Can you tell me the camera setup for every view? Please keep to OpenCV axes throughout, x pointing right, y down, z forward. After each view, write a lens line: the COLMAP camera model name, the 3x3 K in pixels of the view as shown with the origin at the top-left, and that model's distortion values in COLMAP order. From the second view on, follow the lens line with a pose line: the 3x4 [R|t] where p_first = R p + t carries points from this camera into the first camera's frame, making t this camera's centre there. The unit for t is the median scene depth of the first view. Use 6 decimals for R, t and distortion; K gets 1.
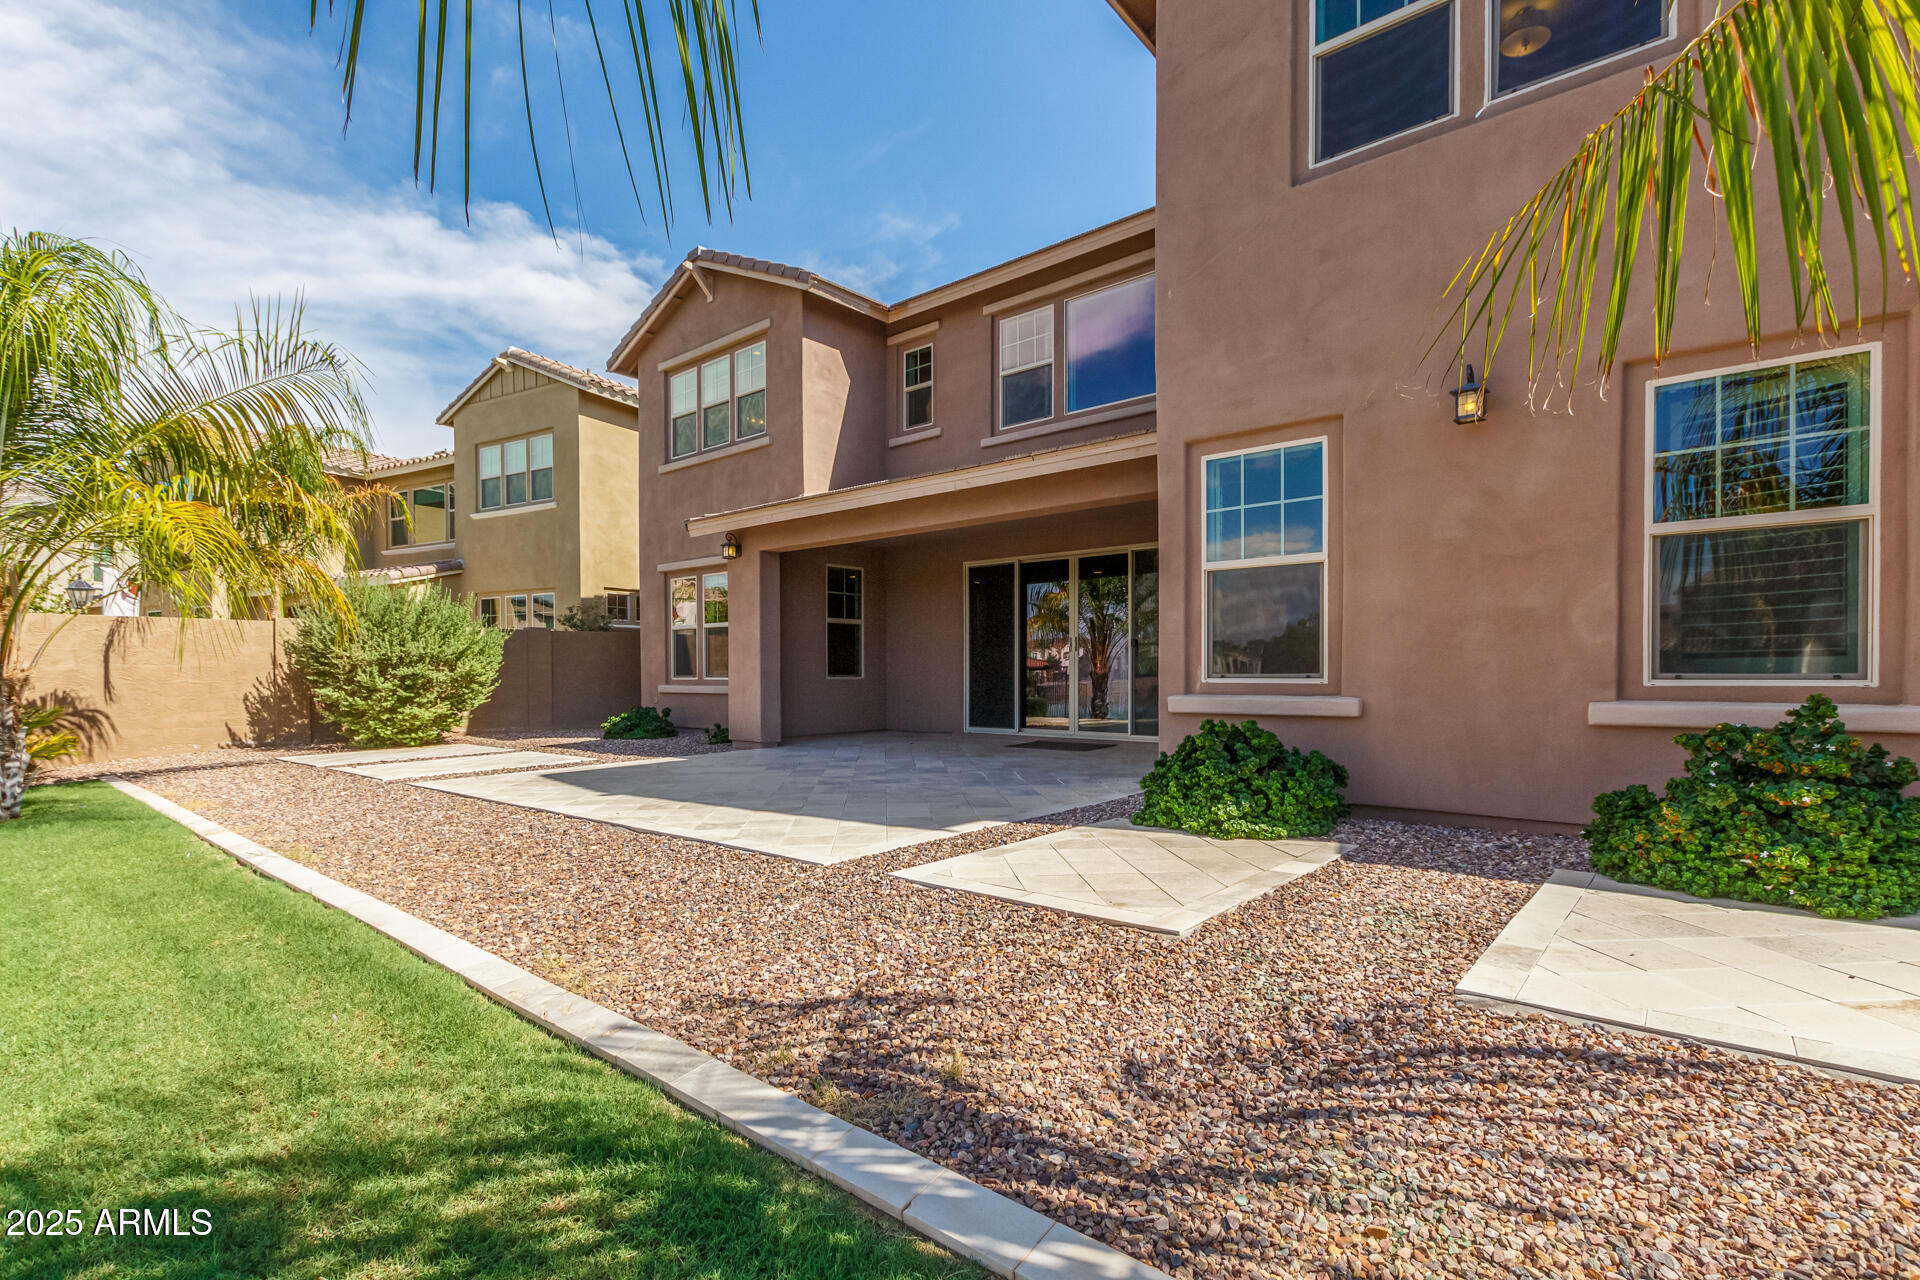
lens RADIAL K [[870.9, 0, 964.6], [0, 870.9, 678.3], [0, 0, 1]] dist [0.002928, -0.000686]
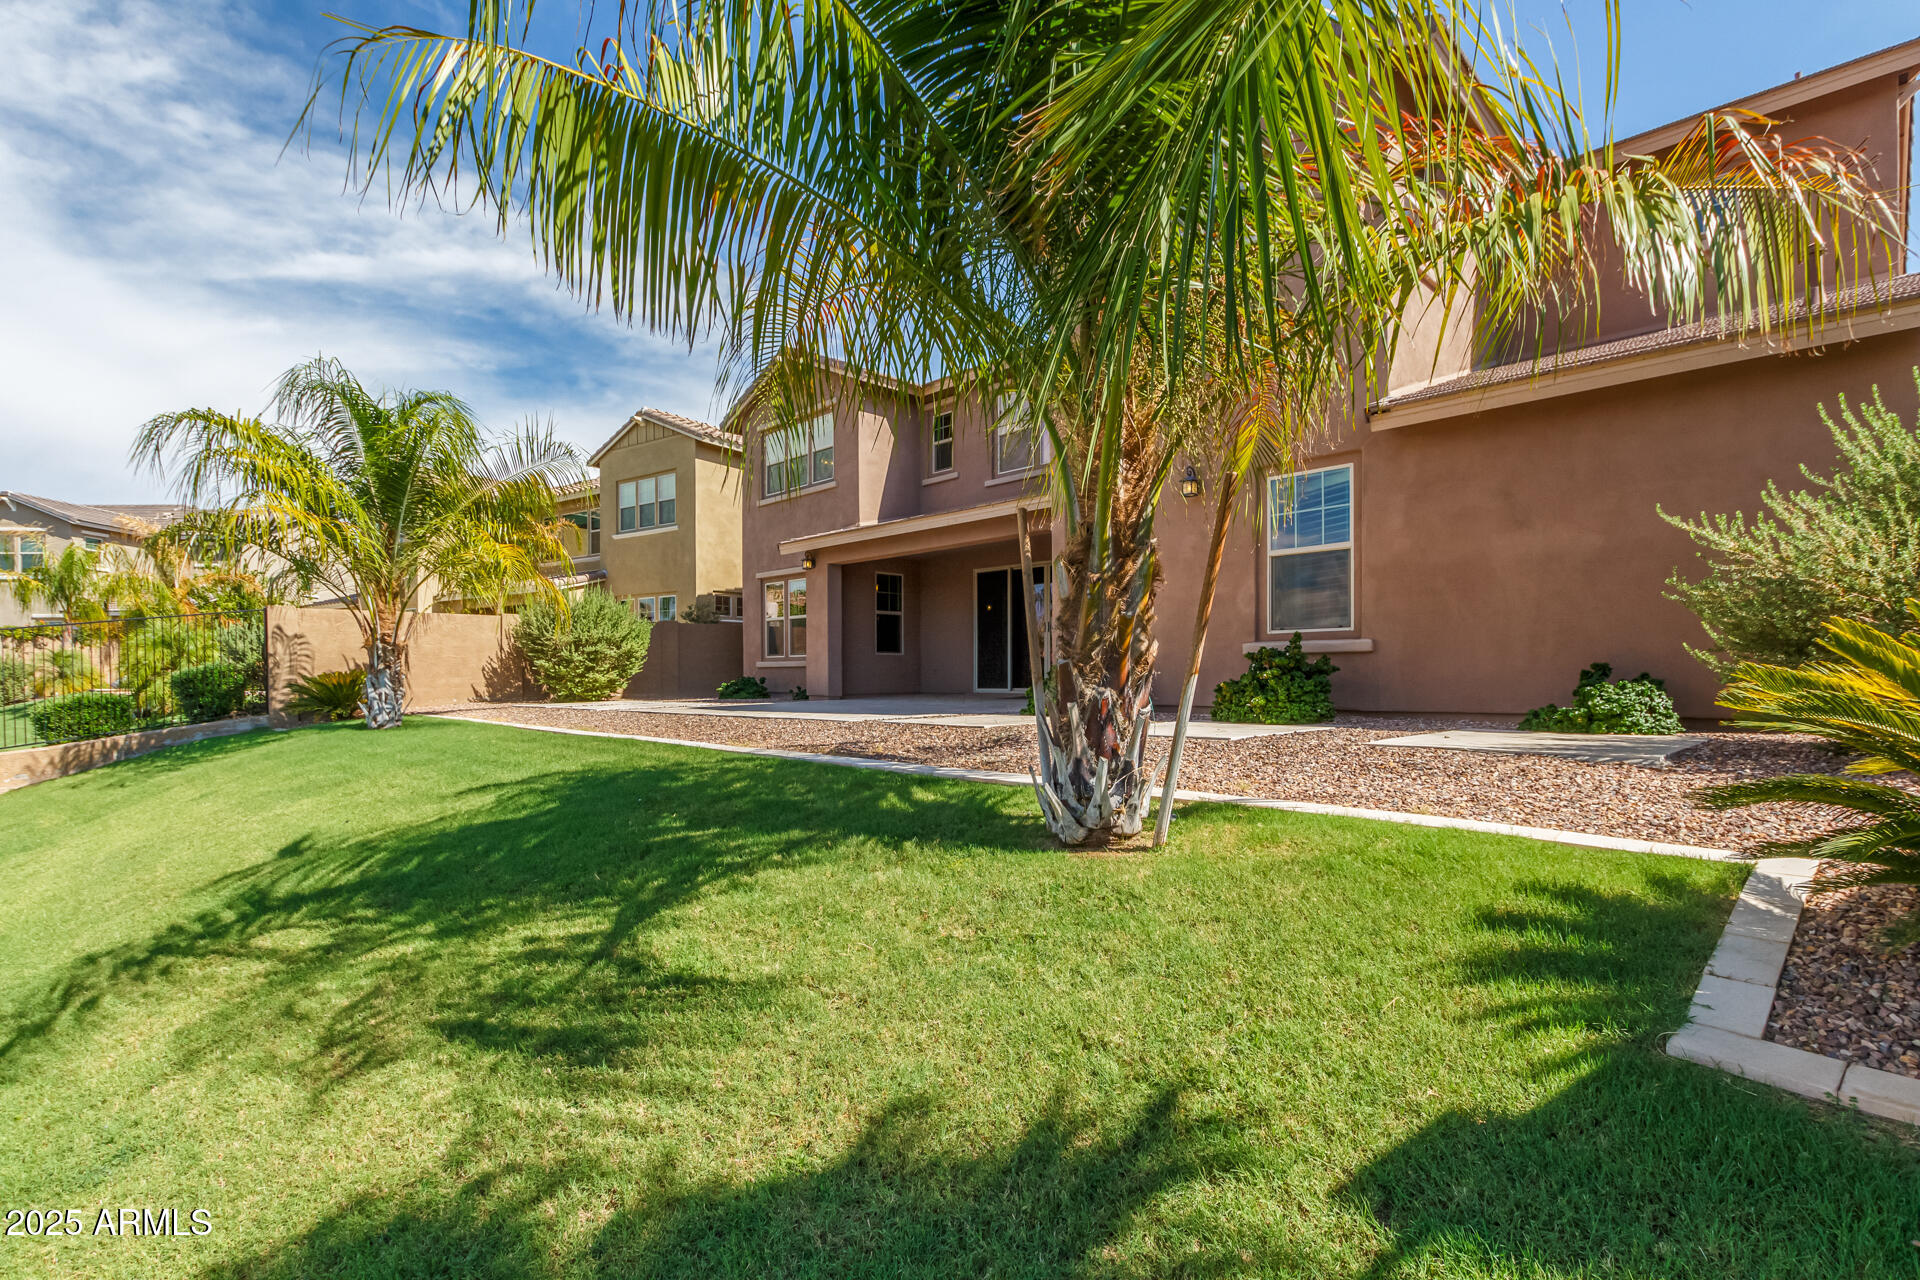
lens RADIAL K [[870.9, 0, 949.6], [0, 870.9, 654.3], [0, 0, 1]] dist [0.002928, -0.000686]
pose [[0.994617, -0.002527, -0.103584, 0.099238], [-0.000462, 0.999585, -0.028820, 0.039221], [0.103614, 0.028712, 0.994203, -0.355058]]
